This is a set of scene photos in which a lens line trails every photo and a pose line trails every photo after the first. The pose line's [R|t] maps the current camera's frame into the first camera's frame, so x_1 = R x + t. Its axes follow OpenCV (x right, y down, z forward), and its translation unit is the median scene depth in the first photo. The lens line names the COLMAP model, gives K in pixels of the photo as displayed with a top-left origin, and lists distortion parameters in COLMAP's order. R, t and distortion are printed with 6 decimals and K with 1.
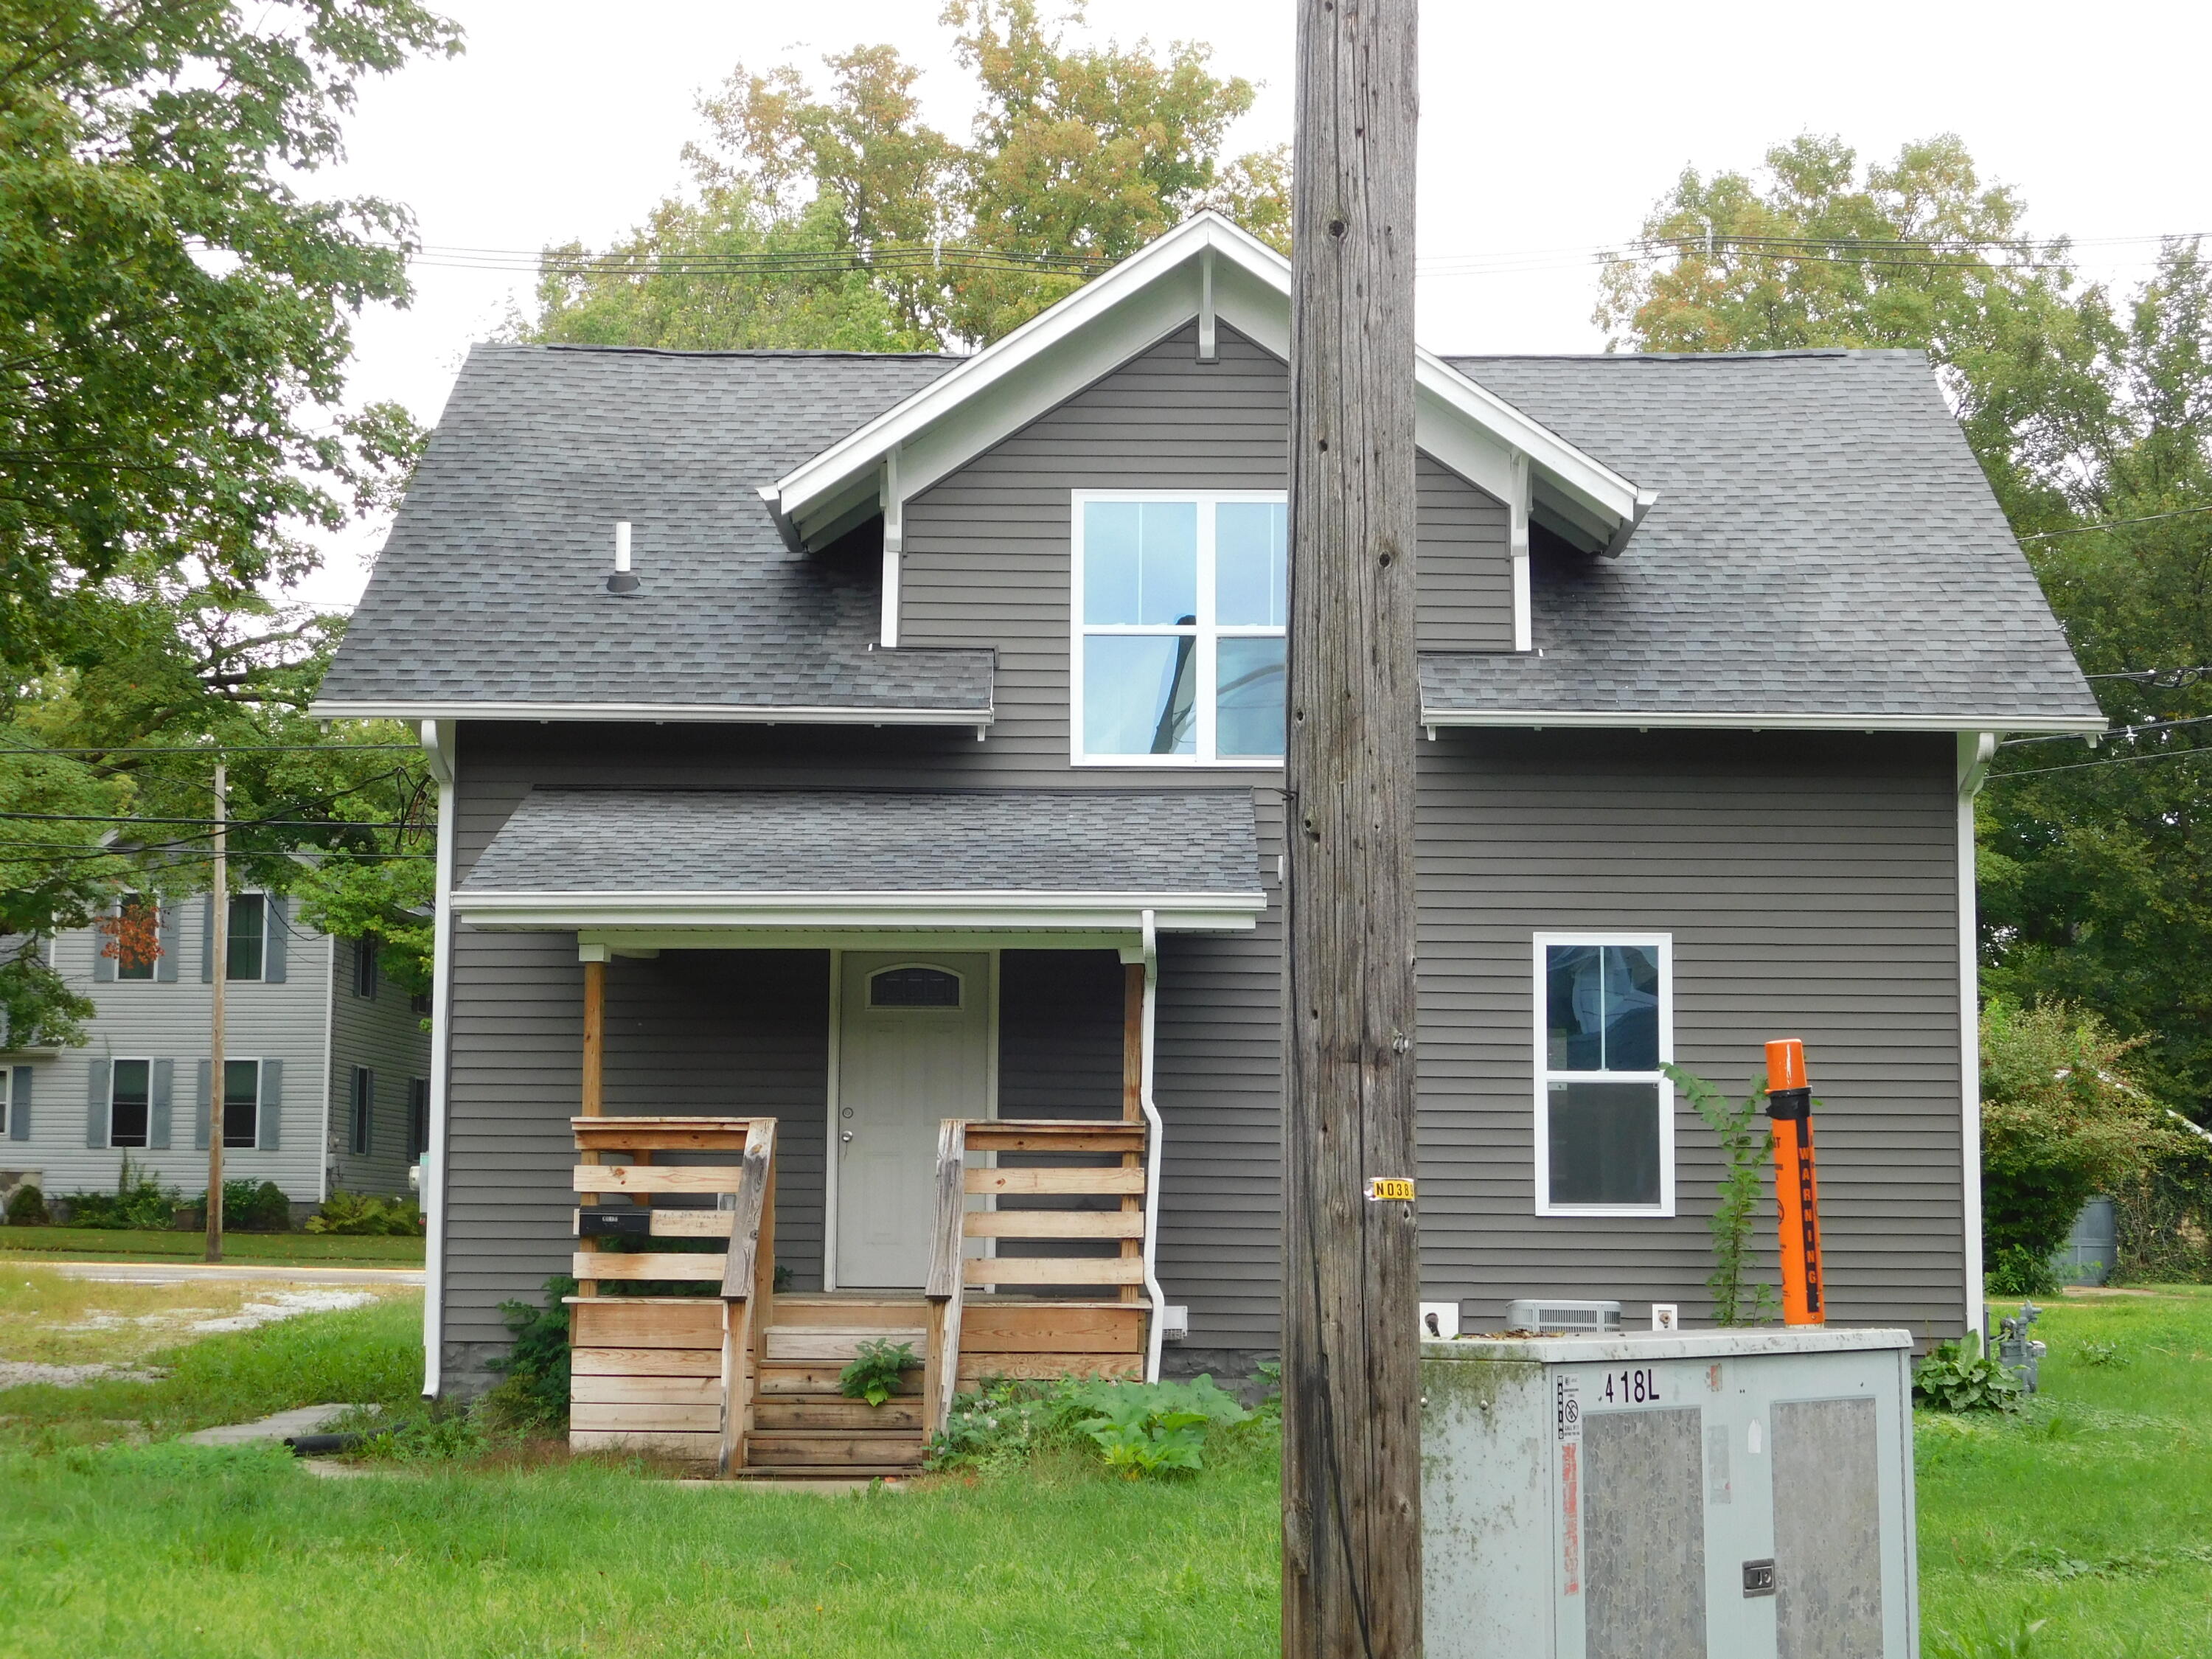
lens RADIAL K [[4002.9, 0, 1107.5], [0, 4002.9, 825.5], [0, 0, 1]] dist [0.002031, 0.000000]
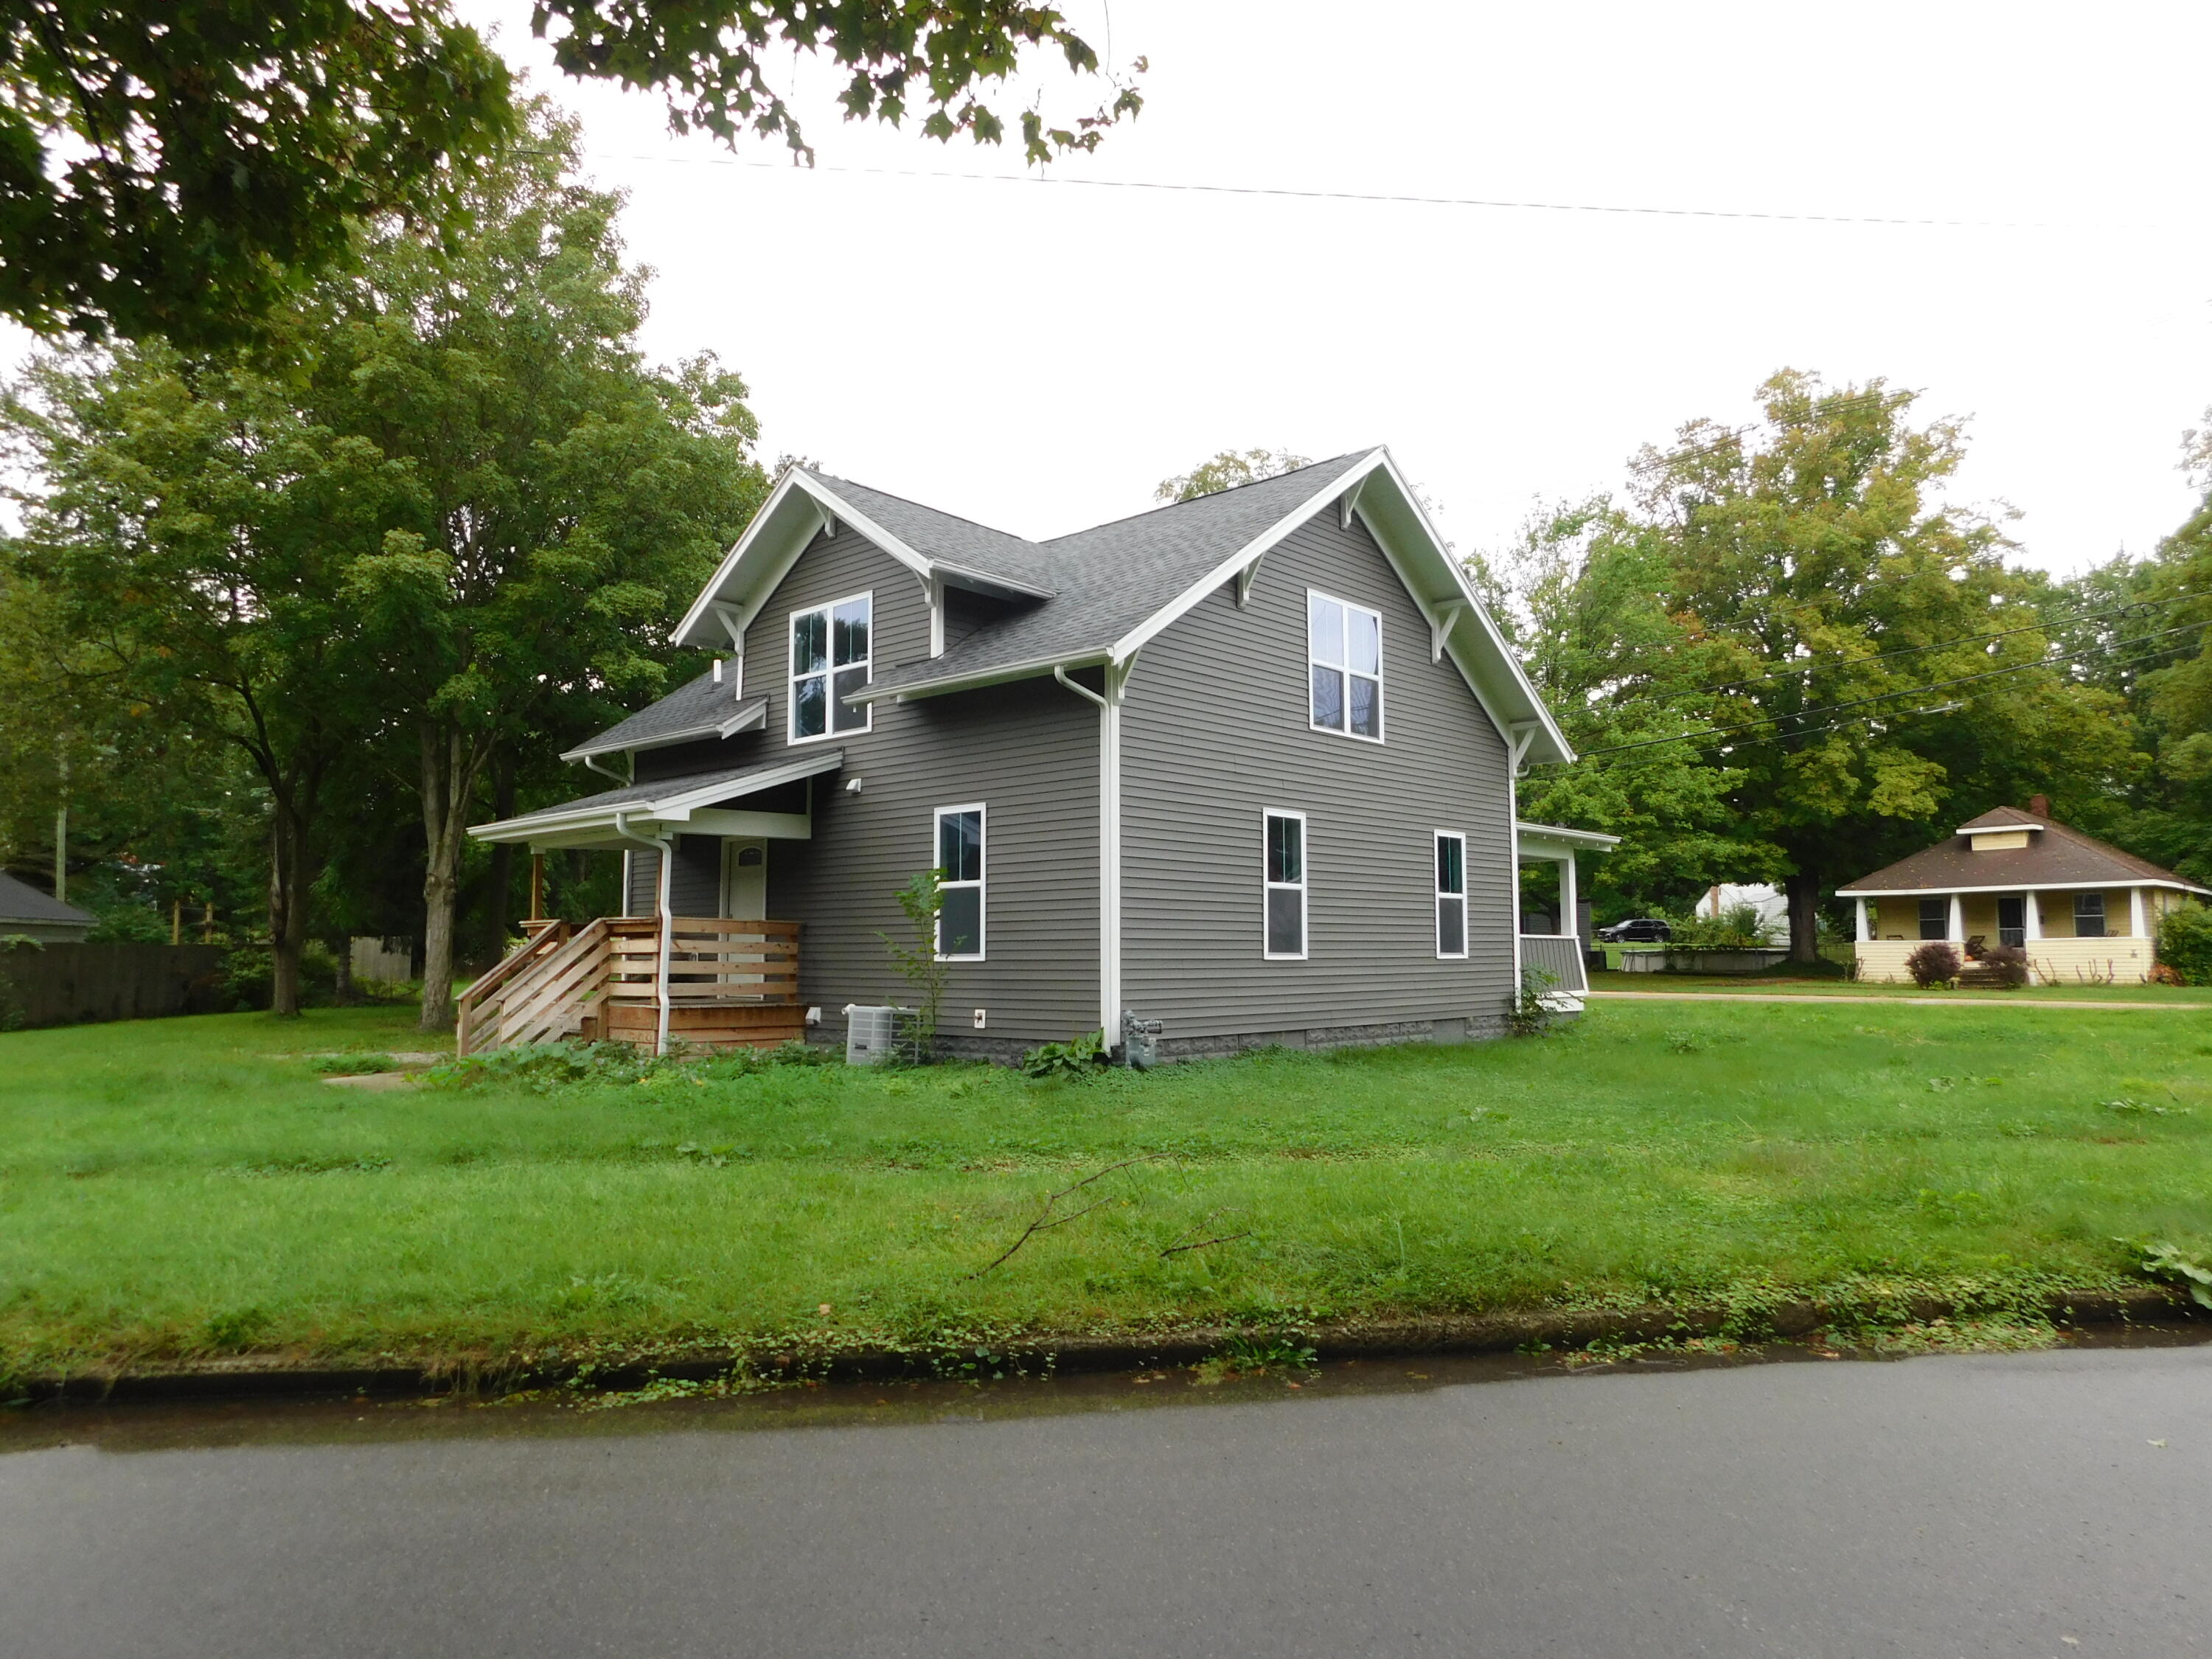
lens RADIAL K [[1468.2, 0, 1106.1], [0, 1468.2, 834.9], [0, 0, 1]] dist [-0.057469, 0.045534]
pose [[0.731051, -0.067121, -0.679014, 0.628233], [0.073850, 0.997087, -0.019054, 0.057971], [0.678315, -0.036215, 0.733878, 0.555521]]
